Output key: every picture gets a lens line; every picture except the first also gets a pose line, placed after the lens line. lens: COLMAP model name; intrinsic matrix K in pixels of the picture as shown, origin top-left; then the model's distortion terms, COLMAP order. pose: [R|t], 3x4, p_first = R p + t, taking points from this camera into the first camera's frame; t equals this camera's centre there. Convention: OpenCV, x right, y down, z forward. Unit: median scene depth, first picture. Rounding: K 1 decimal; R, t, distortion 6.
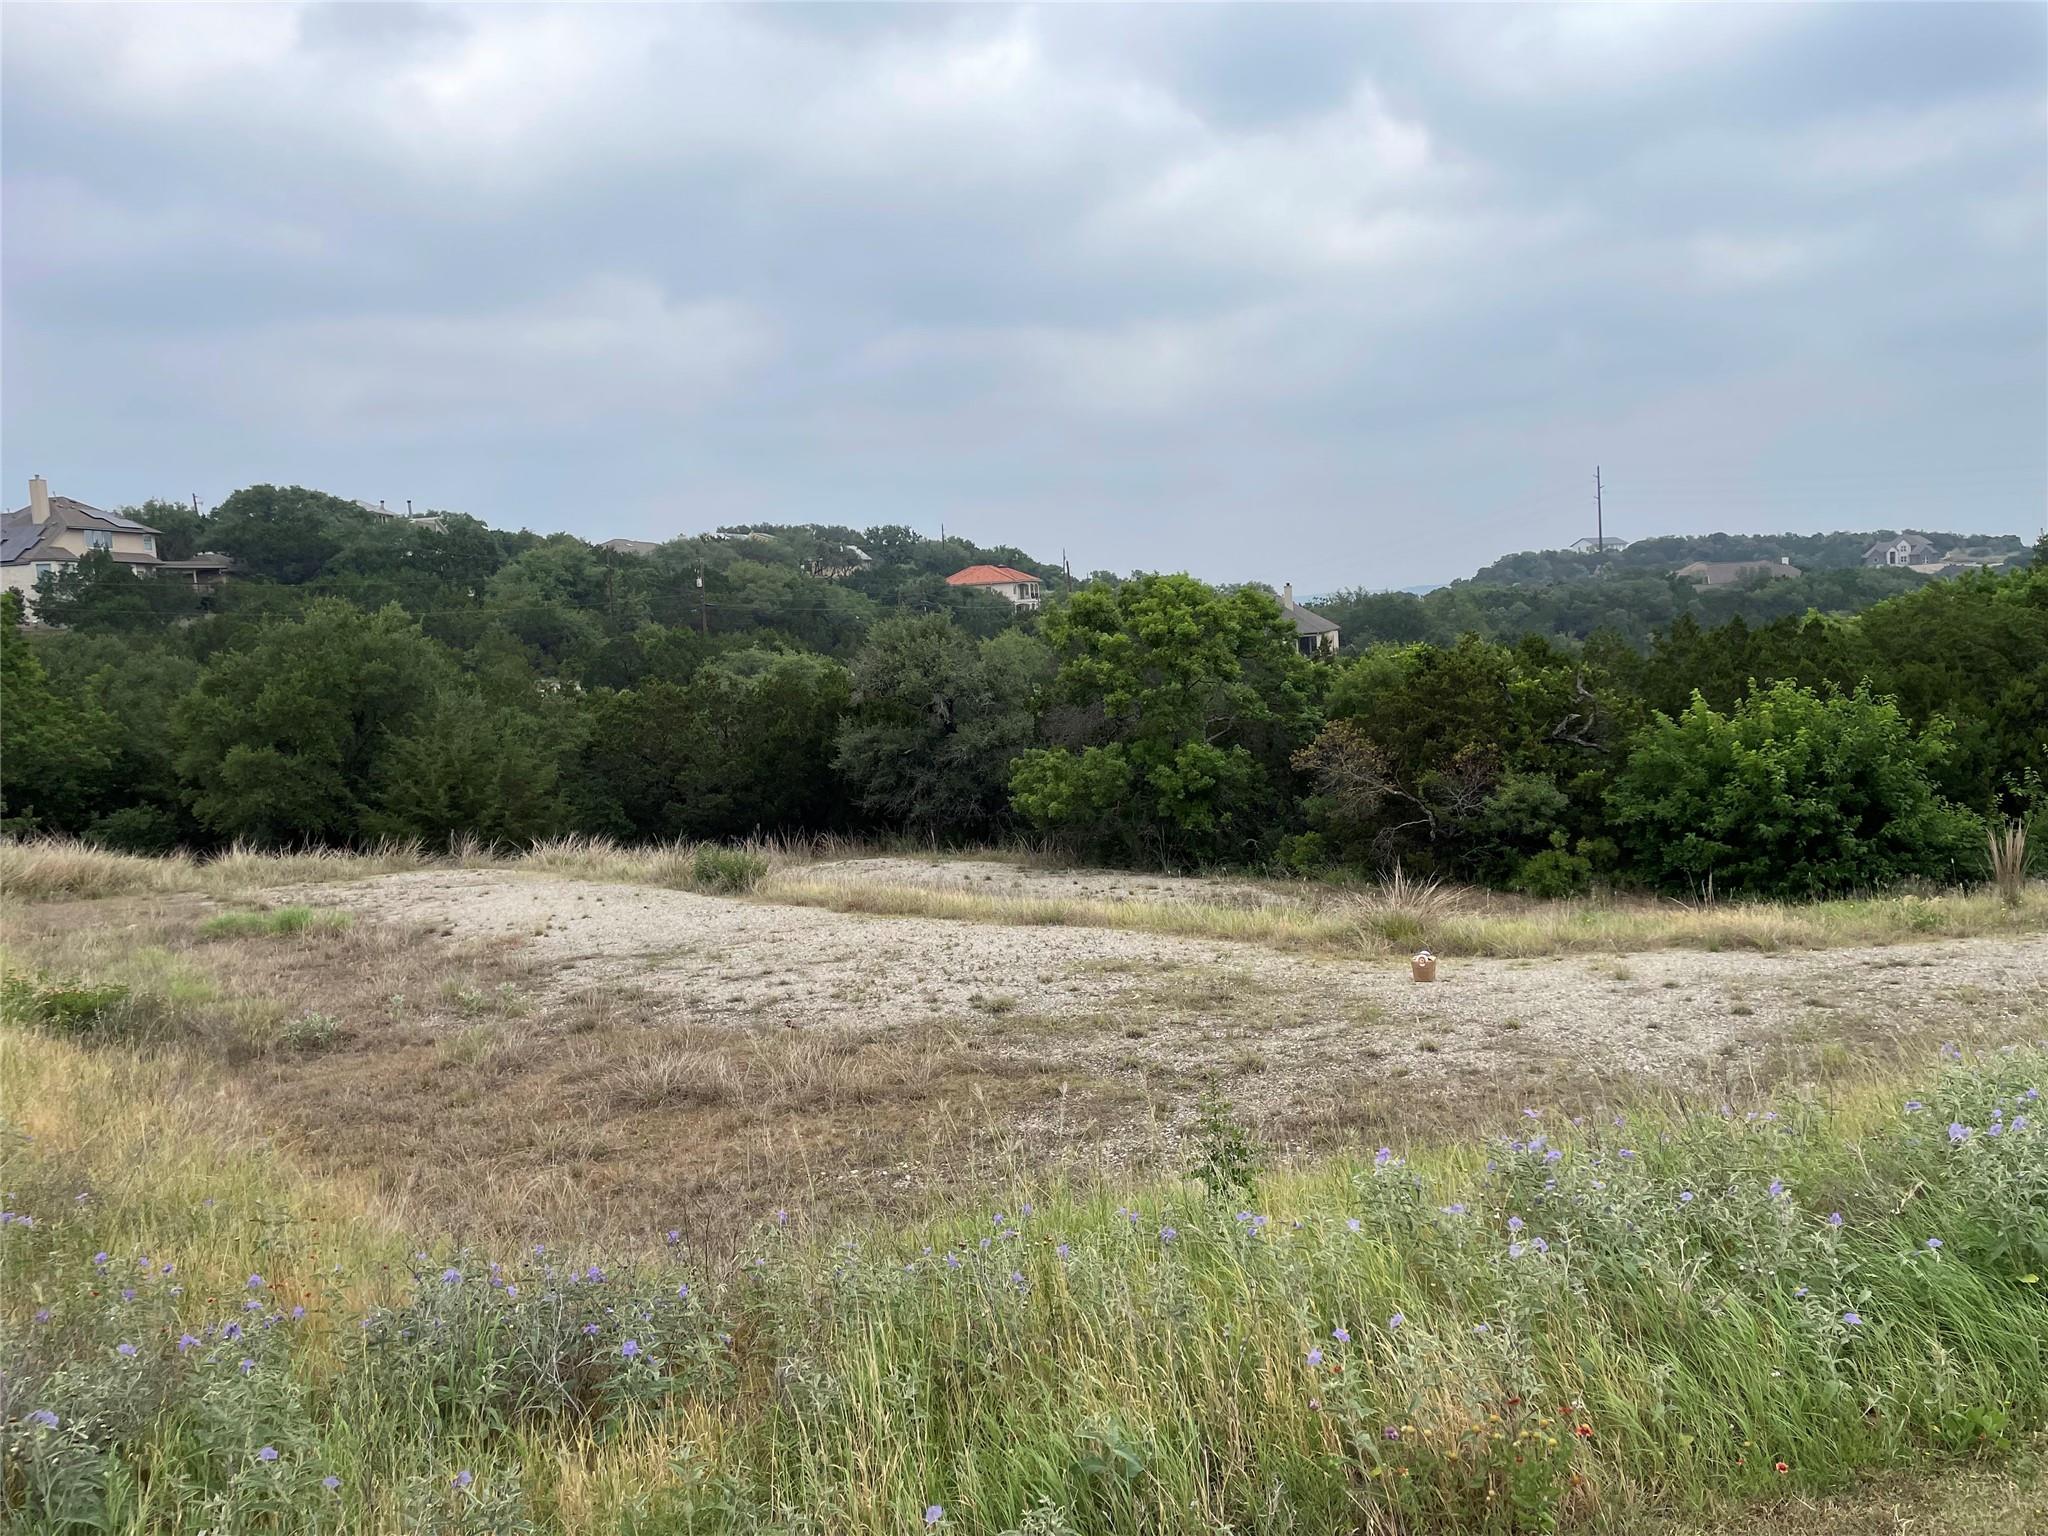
lens RADIAL K [[1534.6, 0, 1051.9], [0, 1534.6, 764.7], [0, 0, 1]] dist [0.088116, -0.106465]
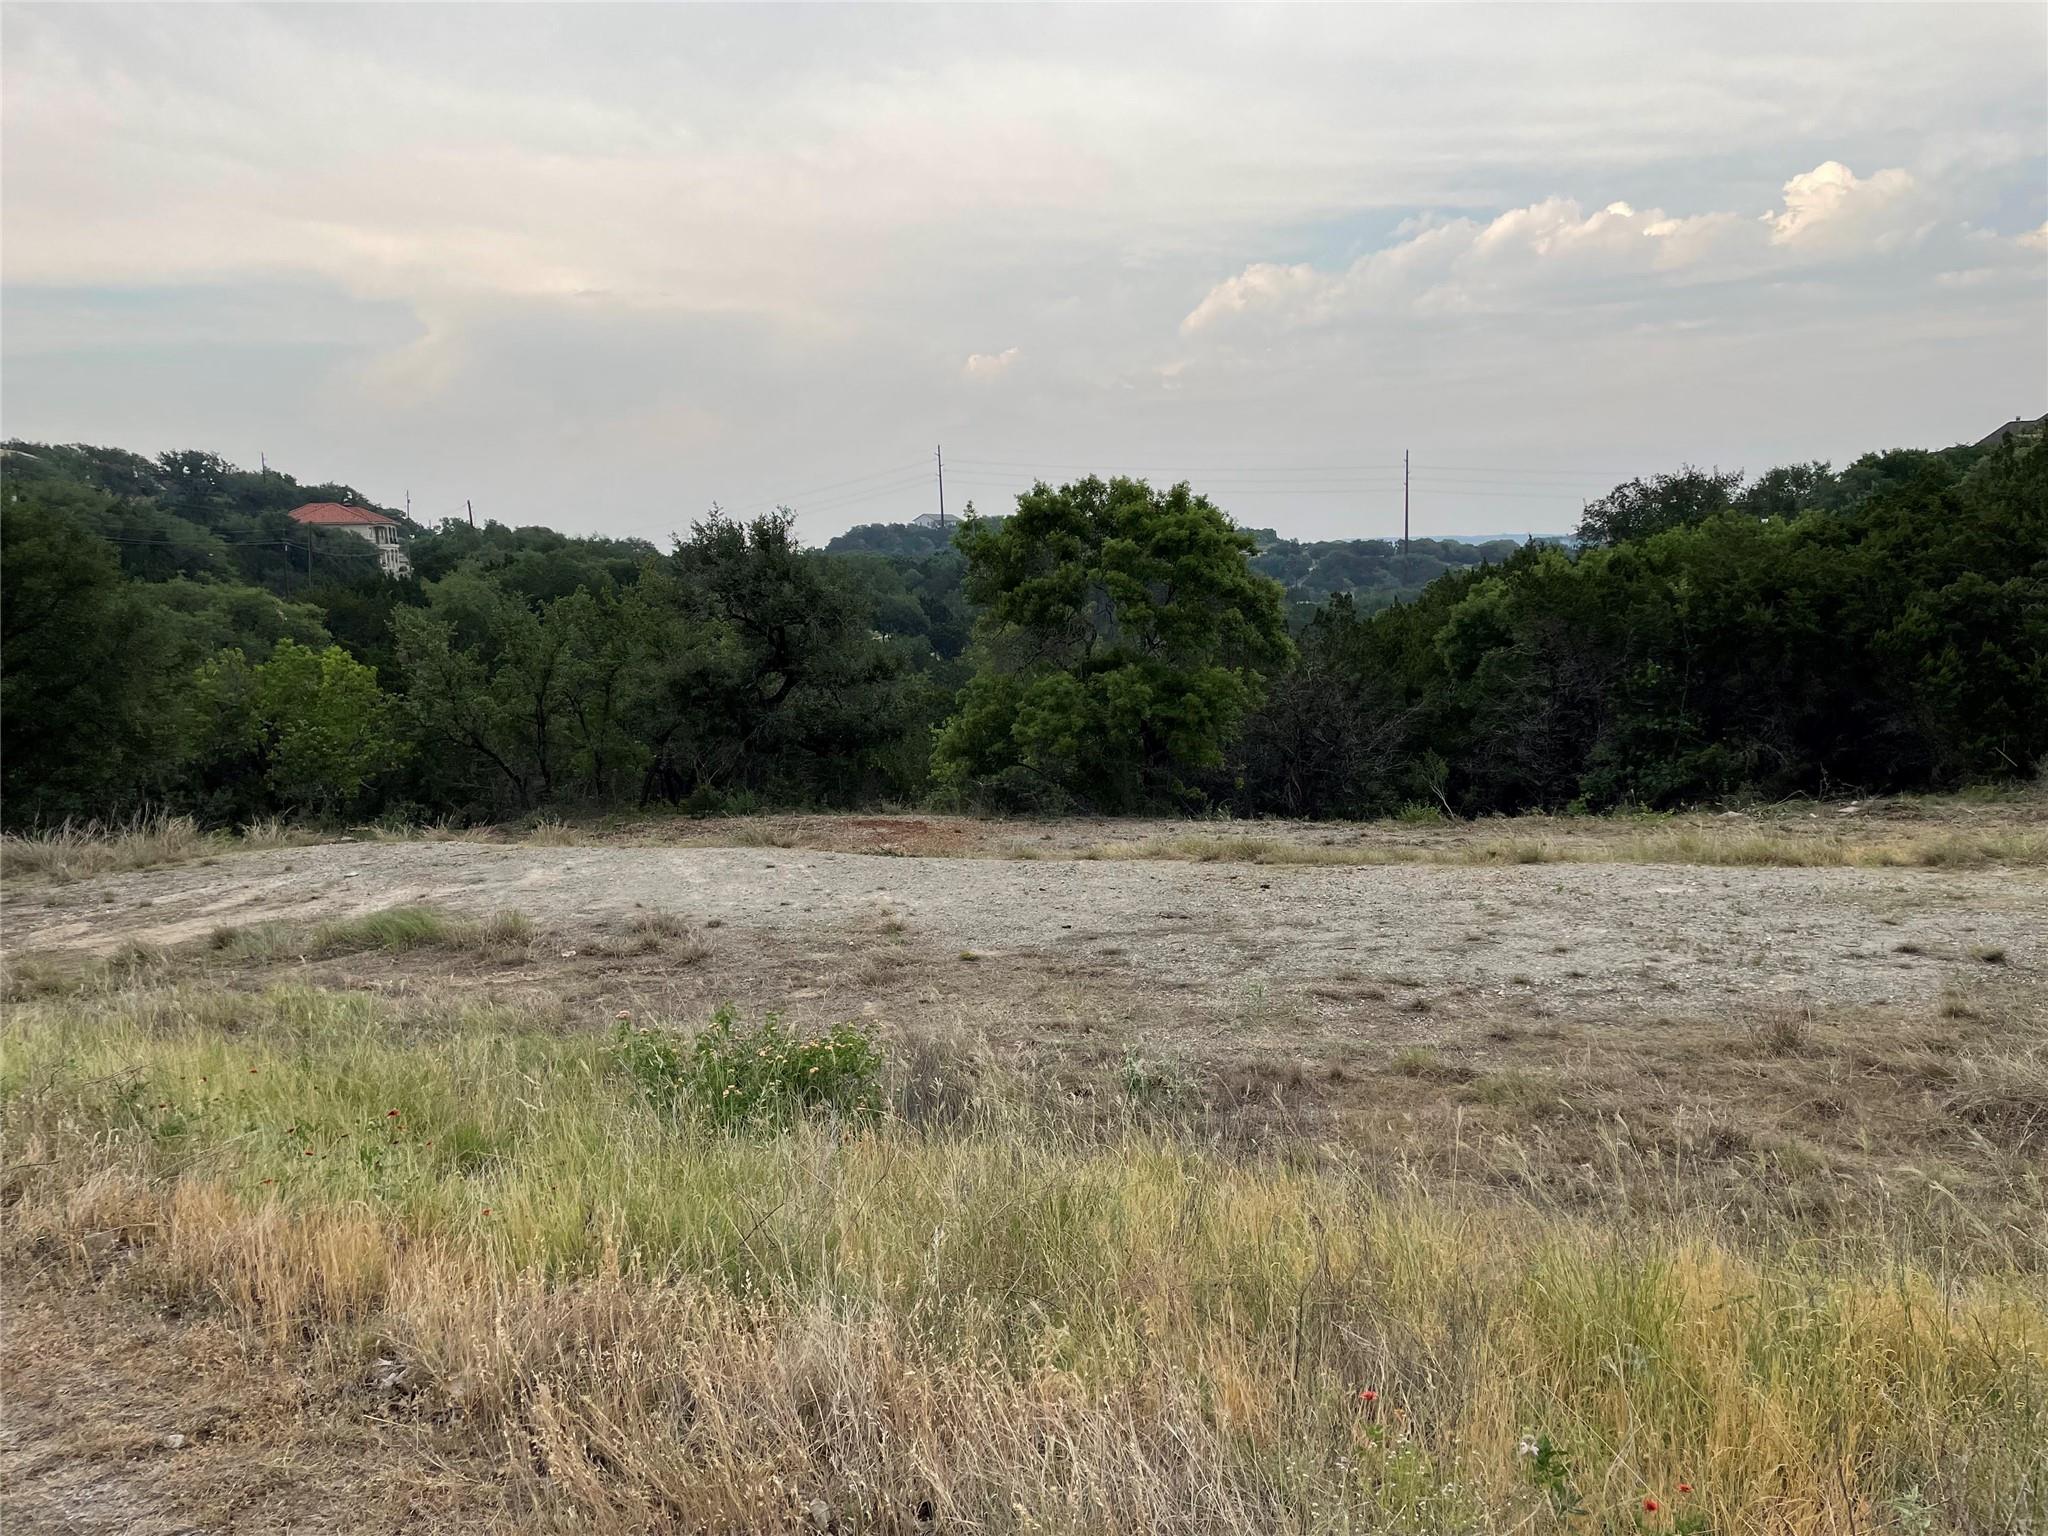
lens RADIAL K [[1534.6, 0, 1041.1], [0, 1534.6, 777.6], [0, 0, 1]] dist [0.088116, -0.106465]
pose [[0.910929, -0.023525, 0.411891, -0.335789], [0.011642, 0.999441, 0.031335, 0.019112], [-0.412398, -0.023749, 0.910694, 0.225011]]
